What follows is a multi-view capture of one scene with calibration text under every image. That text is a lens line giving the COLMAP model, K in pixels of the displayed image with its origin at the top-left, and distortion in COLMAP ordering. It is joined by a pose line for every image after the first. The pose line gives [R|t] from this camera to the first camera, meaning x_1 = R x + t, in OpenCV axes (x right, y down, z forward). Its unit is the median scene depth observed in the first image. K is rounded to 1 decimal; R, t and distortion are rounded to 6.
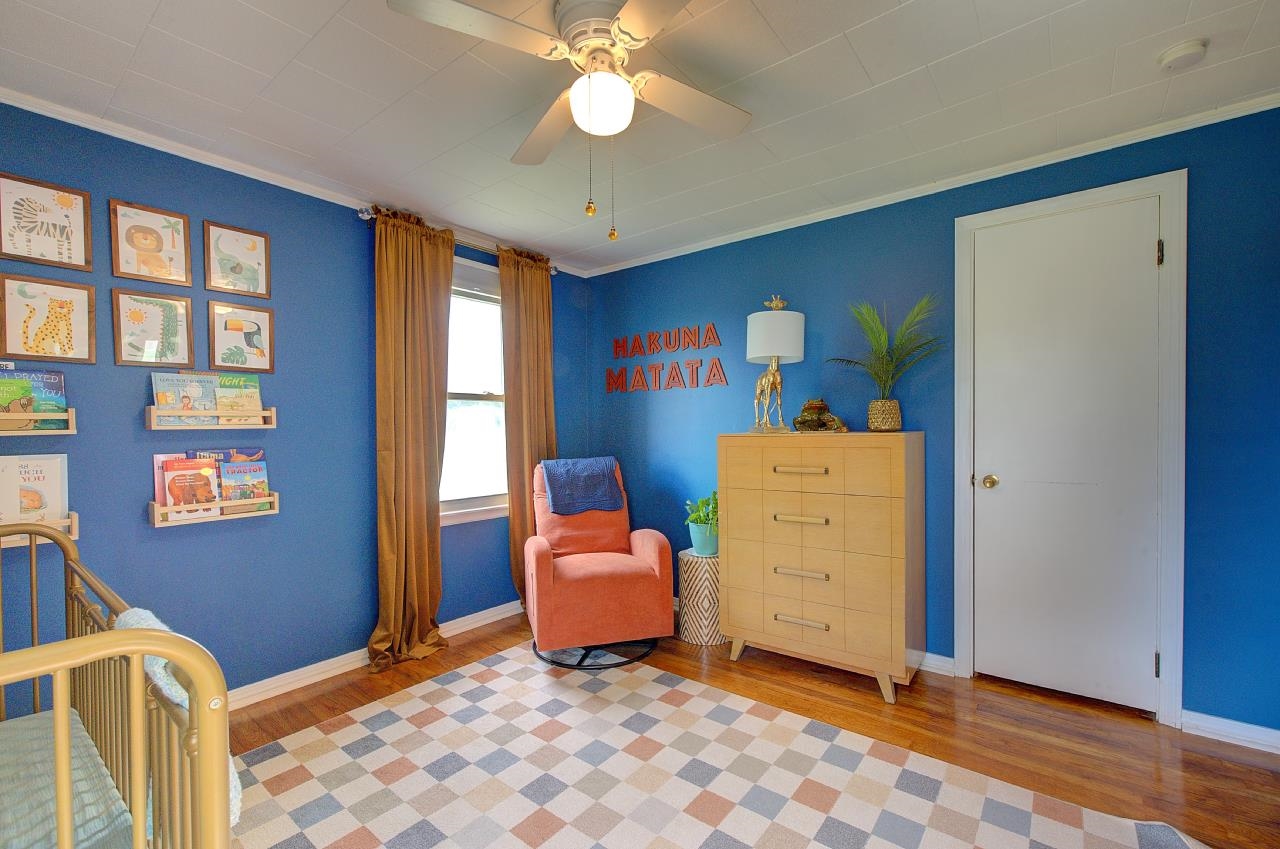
lens RADIAL K [[553.8, 0, 639.2], [0, 553.8, 425.8], [0, 0, 1]] dist [-0.004431, 0.000186]
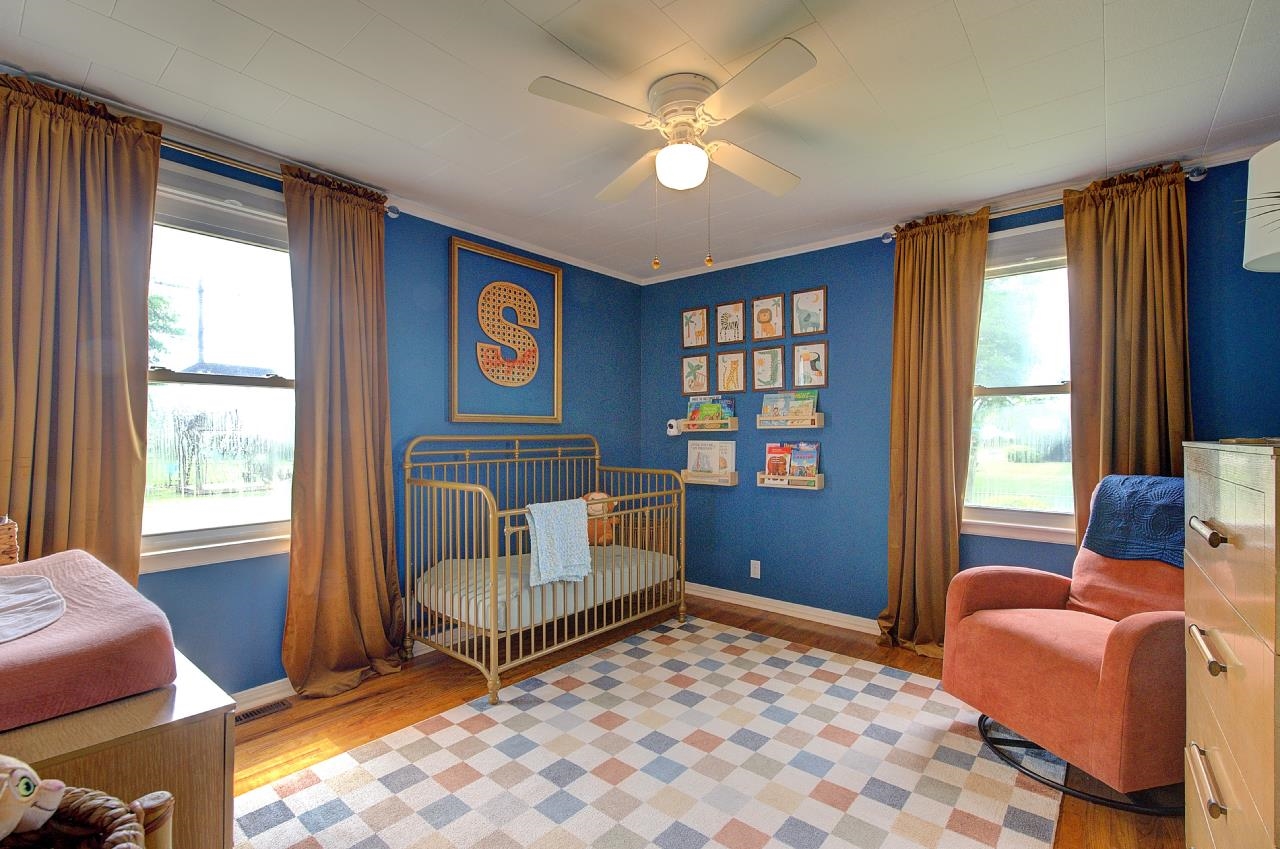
lens RADIAL K [[553.8, 0, 640.2], [0, 553.8, 430.0], [0, 0, 1]] dist [-0.004431, 0.000186]
pose [[-0.029796, 0.004494, -0.999546, 0.772136], [0.000734, 0.999990, 0.004475, 0.003794], [0.999556, -0.000600, -0.029799, 0.631923]]
